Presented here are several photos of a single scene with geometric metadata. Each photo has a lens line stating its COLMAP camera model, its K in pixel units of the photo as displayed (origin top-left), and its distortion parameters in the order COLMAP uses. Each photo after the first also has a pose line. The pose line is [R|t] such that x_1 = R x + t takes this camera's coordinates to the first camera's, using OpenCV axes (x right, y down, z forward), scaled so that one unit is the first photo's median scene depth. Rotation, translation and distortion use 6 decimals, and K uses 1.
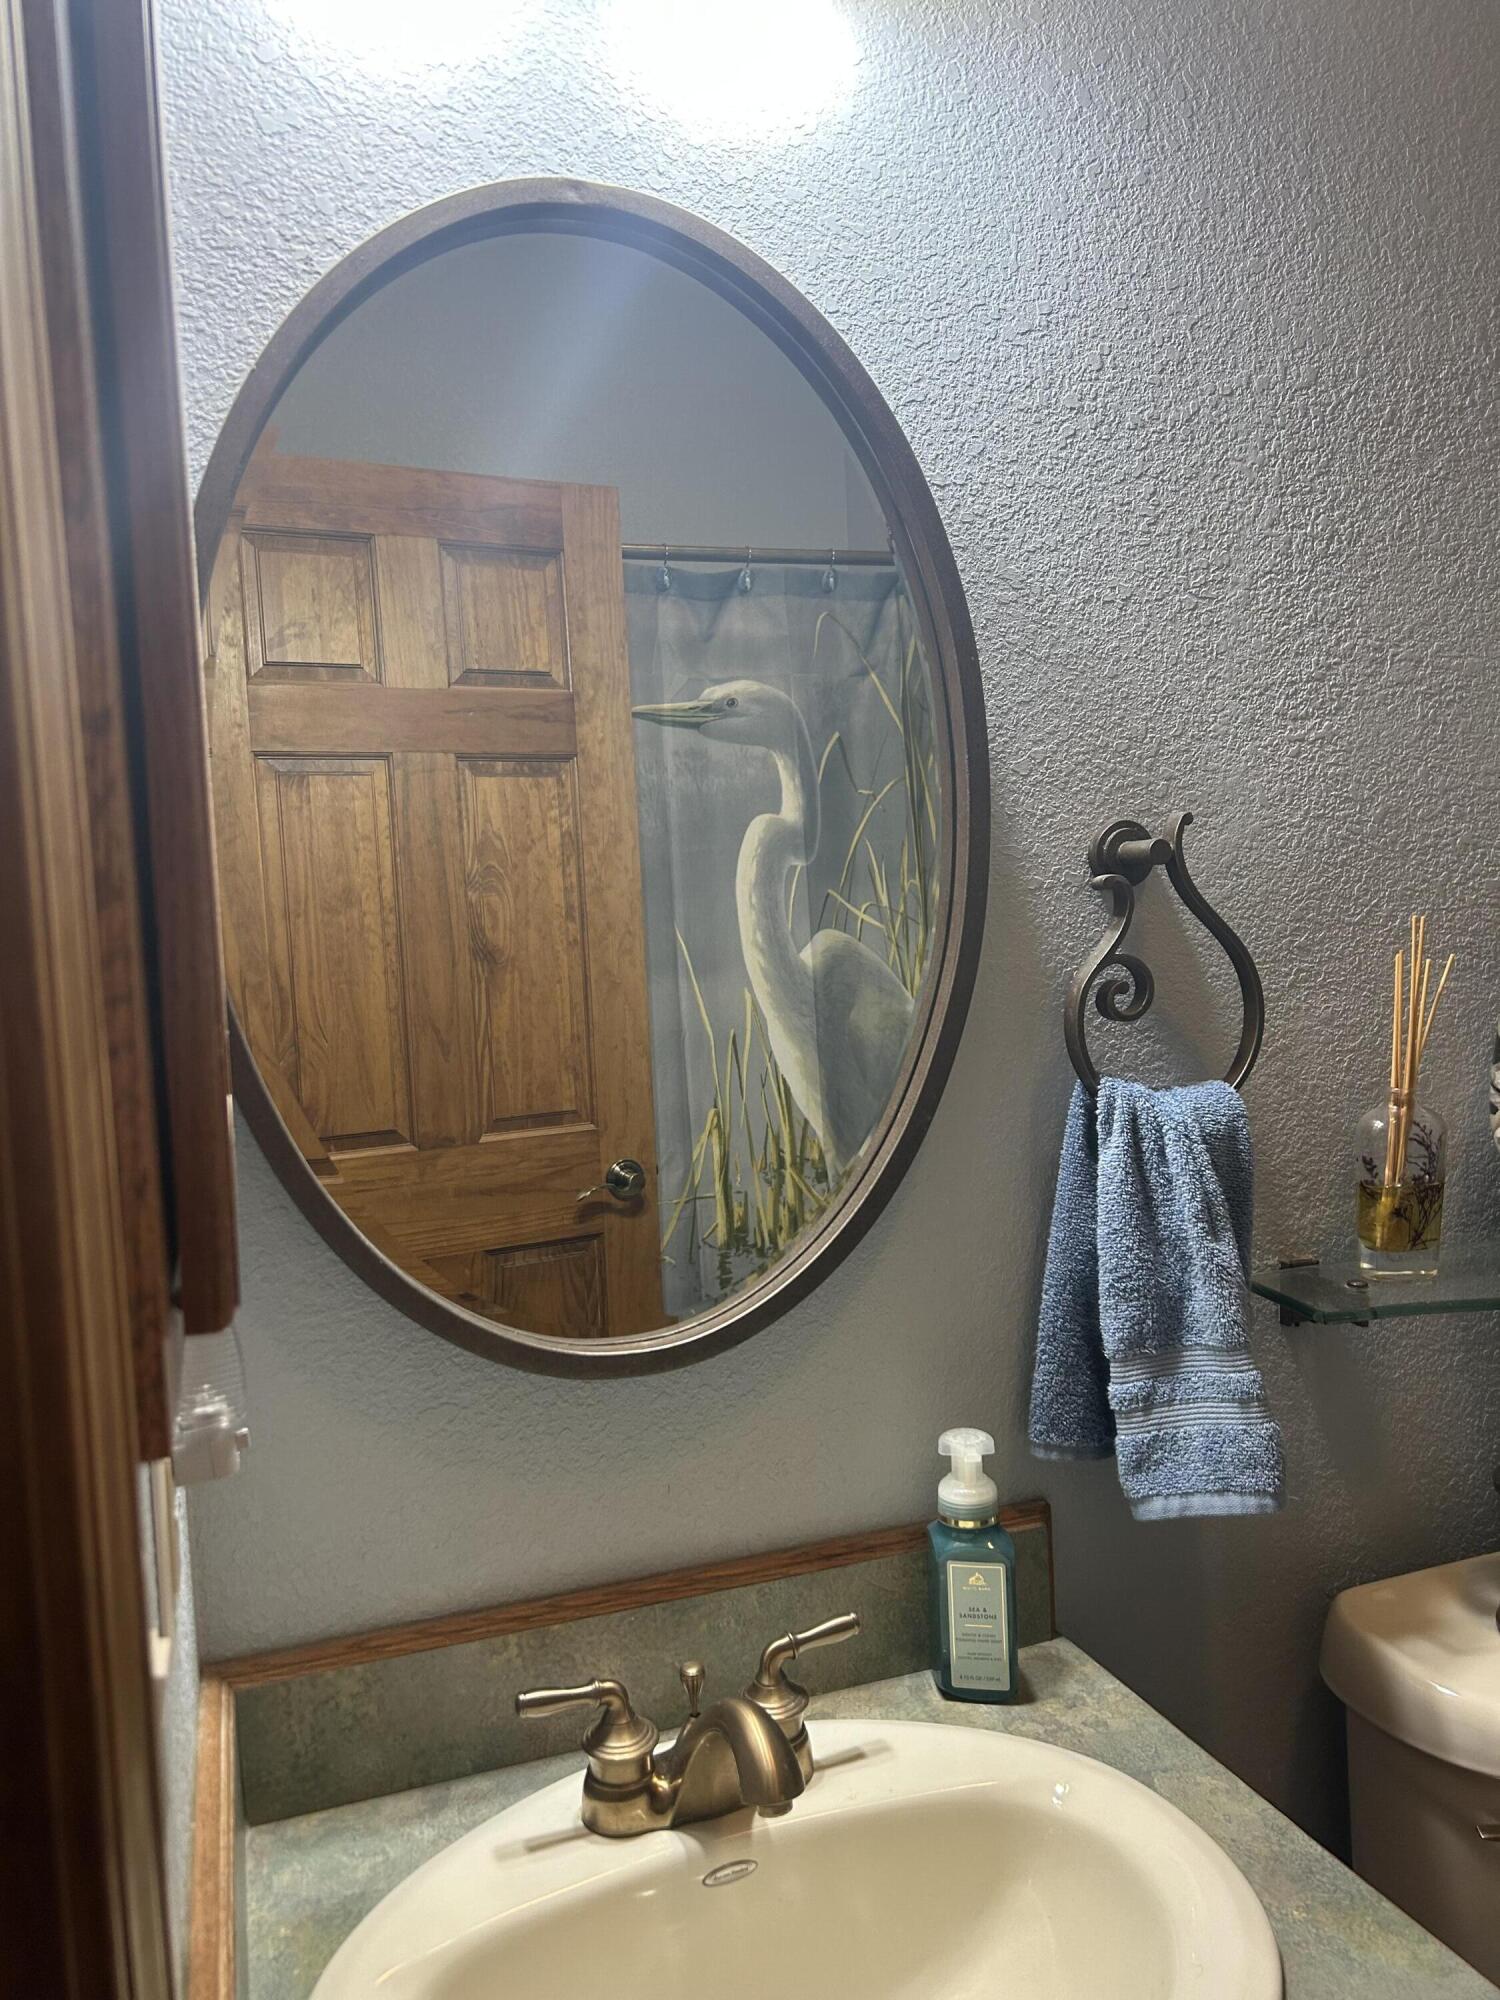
lens RADIAL K [[1499.6, 0, 741.1], [0, 1499.6, 1014.5], [0, 0, 1]] dist [0.045265, -0.054493]
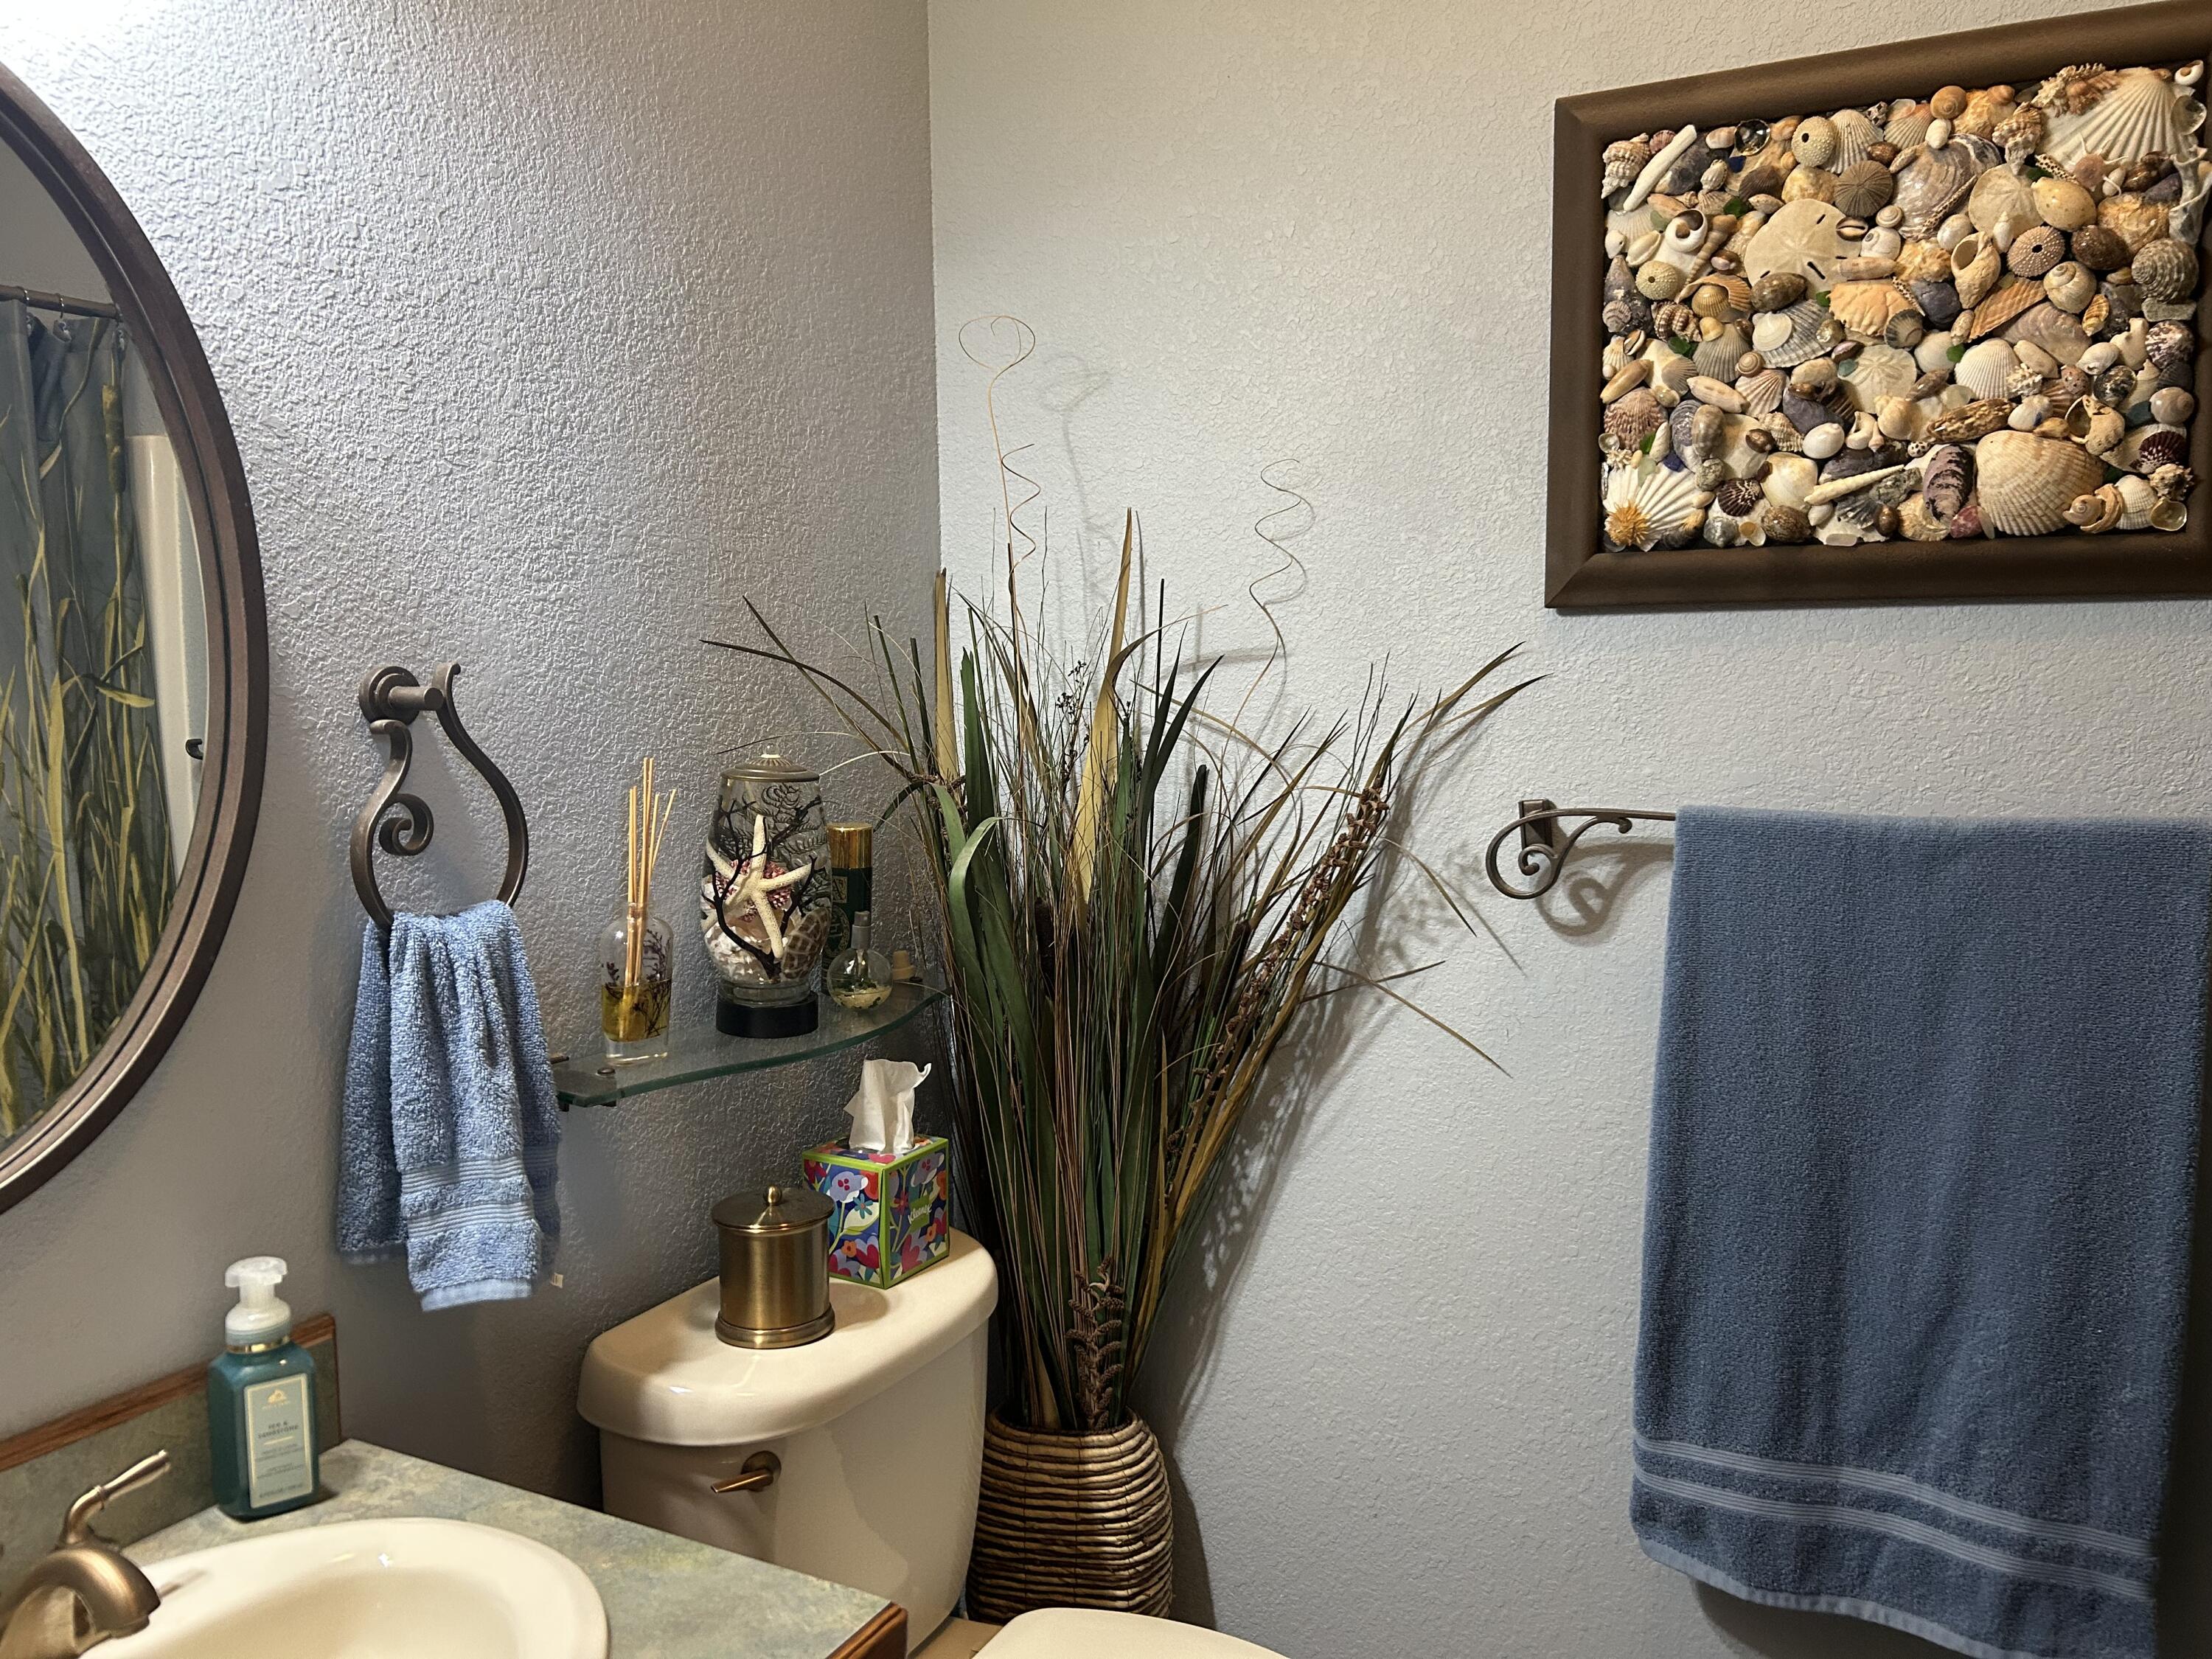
lens RADIAL K [[1658.5, 0, 1109.6], [0, 1658.5, 833.7], [0, 0, 1]] dist [0.045265, -0.054493]
pose [[0.733121, -0.023608, 0.679688, -0.183417], [0.016710, 0.999721, 0.016700, -0.021784], [-0.679892, -0.000886, 0.733311, -0.218357]]
